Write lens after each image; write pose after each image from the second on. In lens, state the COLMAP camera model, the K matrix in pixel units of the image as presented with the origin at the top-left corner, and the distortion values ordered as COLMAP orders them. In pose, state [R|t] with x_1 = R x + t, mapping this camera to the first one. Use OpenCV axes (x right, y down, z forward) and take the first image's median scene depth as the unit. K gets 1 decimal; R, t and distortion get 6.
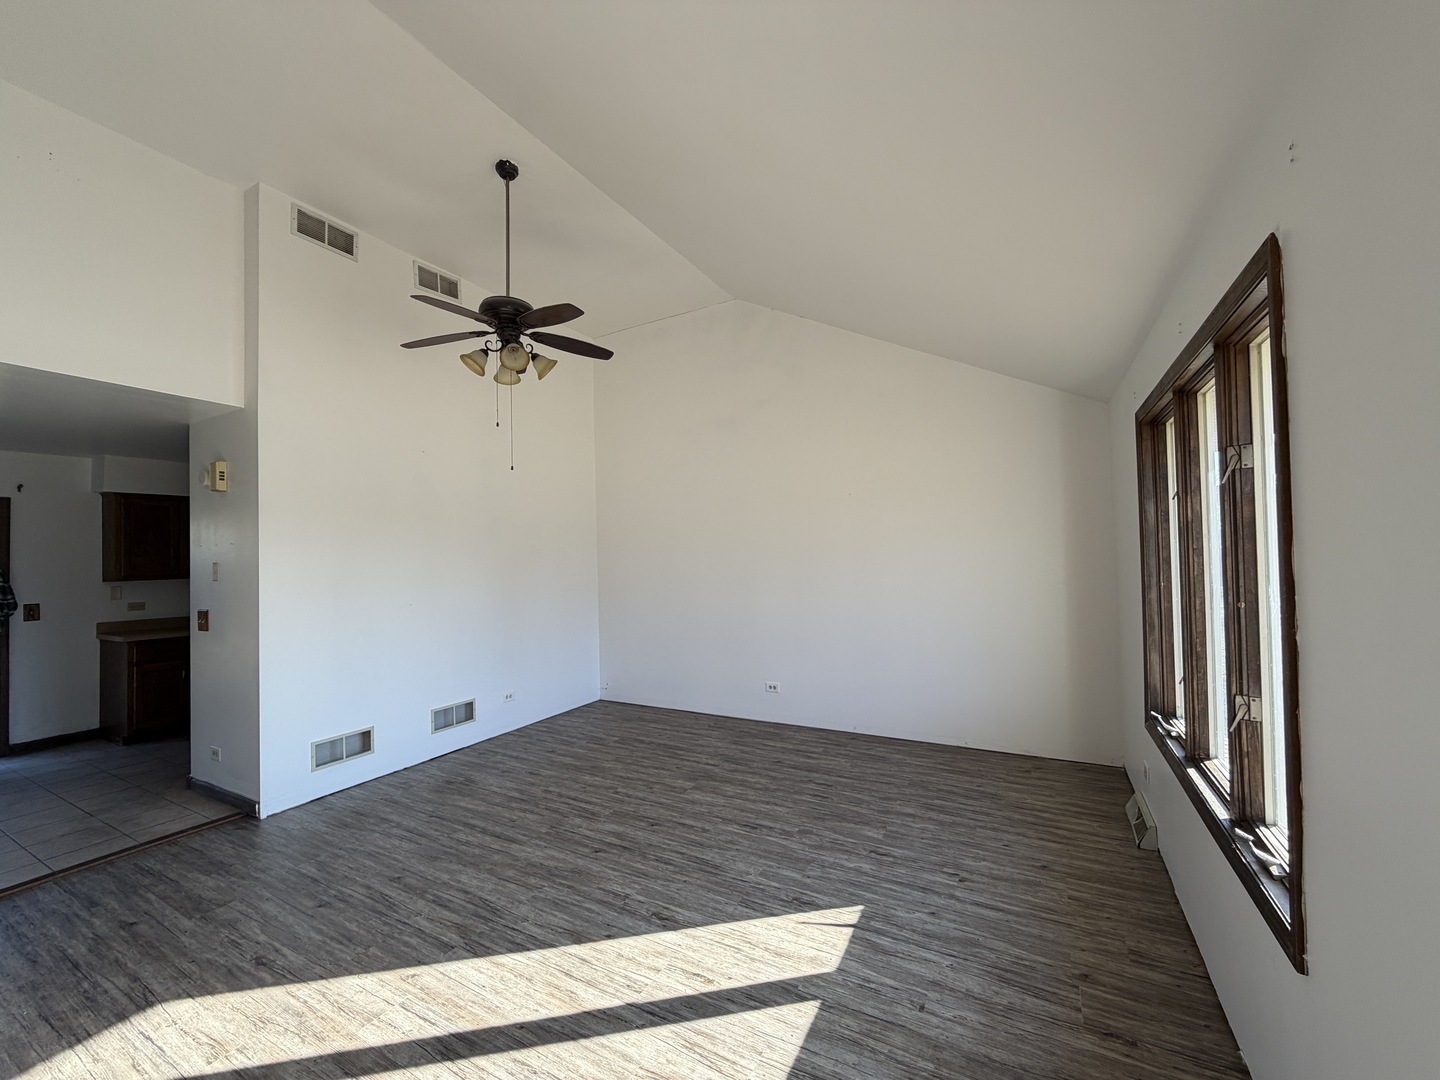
lens RADIAL K [[576.8, 0, 714.4], [0, 576.8, 543.4], [0, 0, 1]] dist [0.000436, 0.000320]
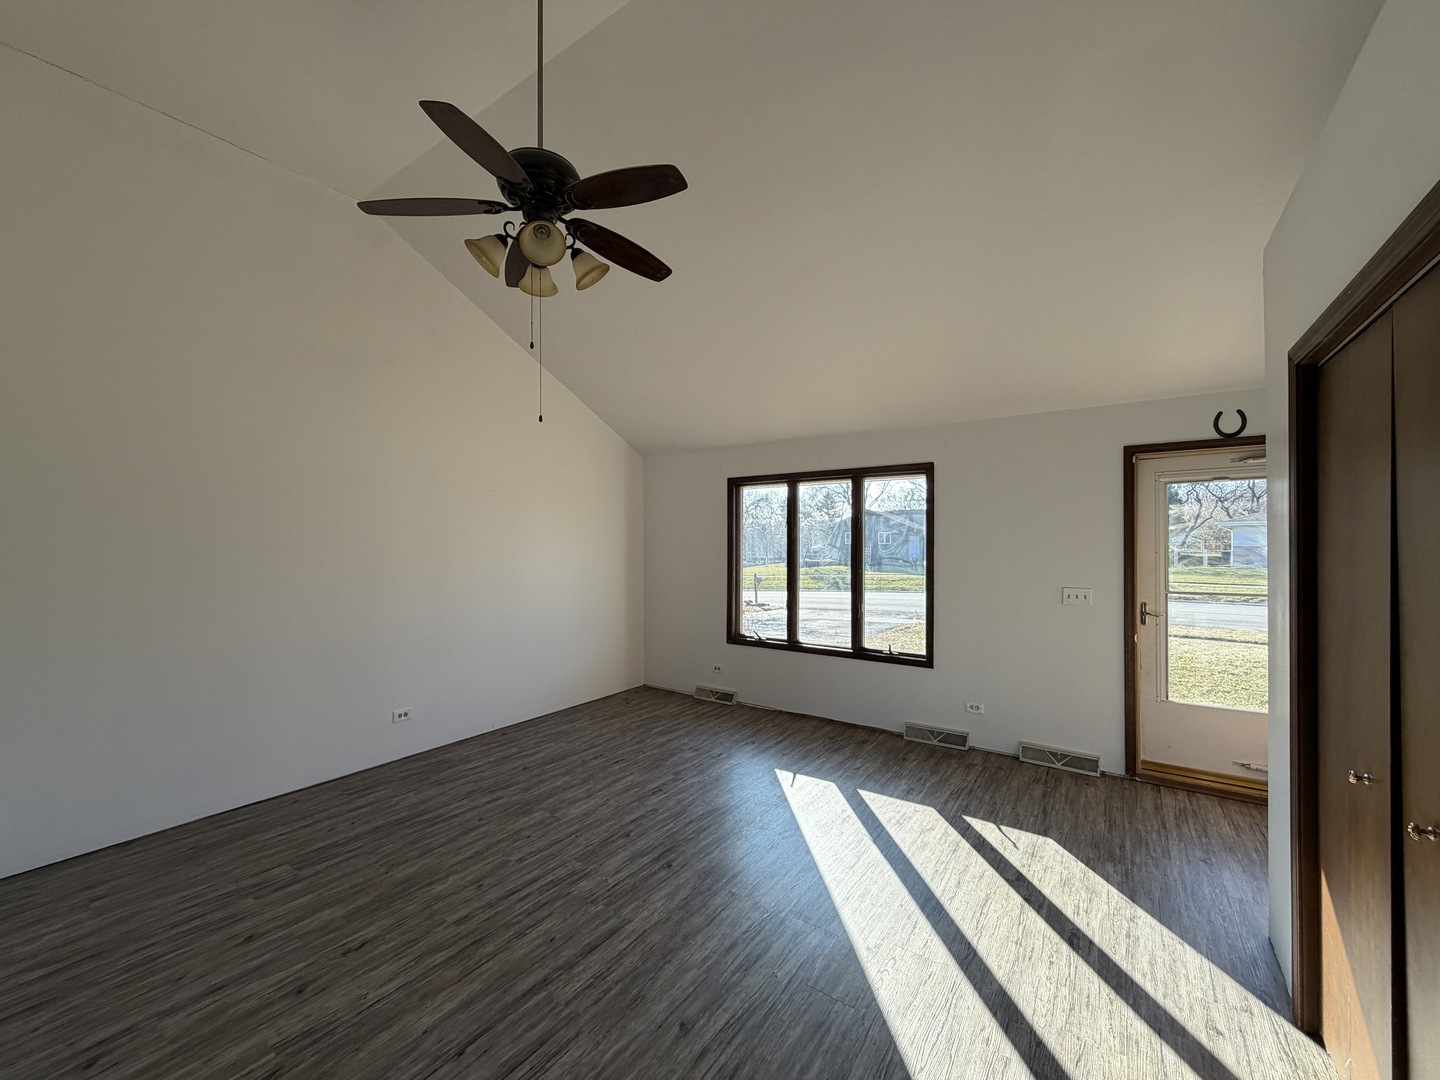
lens RADIAL K [[576.8, 0, 717.0], [0, 576.8, 545.5], [0, 0, 1]] dist [0.000436, 0.000320]
pose [[0.096691, 0.017214, 0.995166, -0.901530], [-0.023564, 0.999610, -0.015001, 0.019759], [-0.995035, -0.021999, 0.097059, 0.667056]]
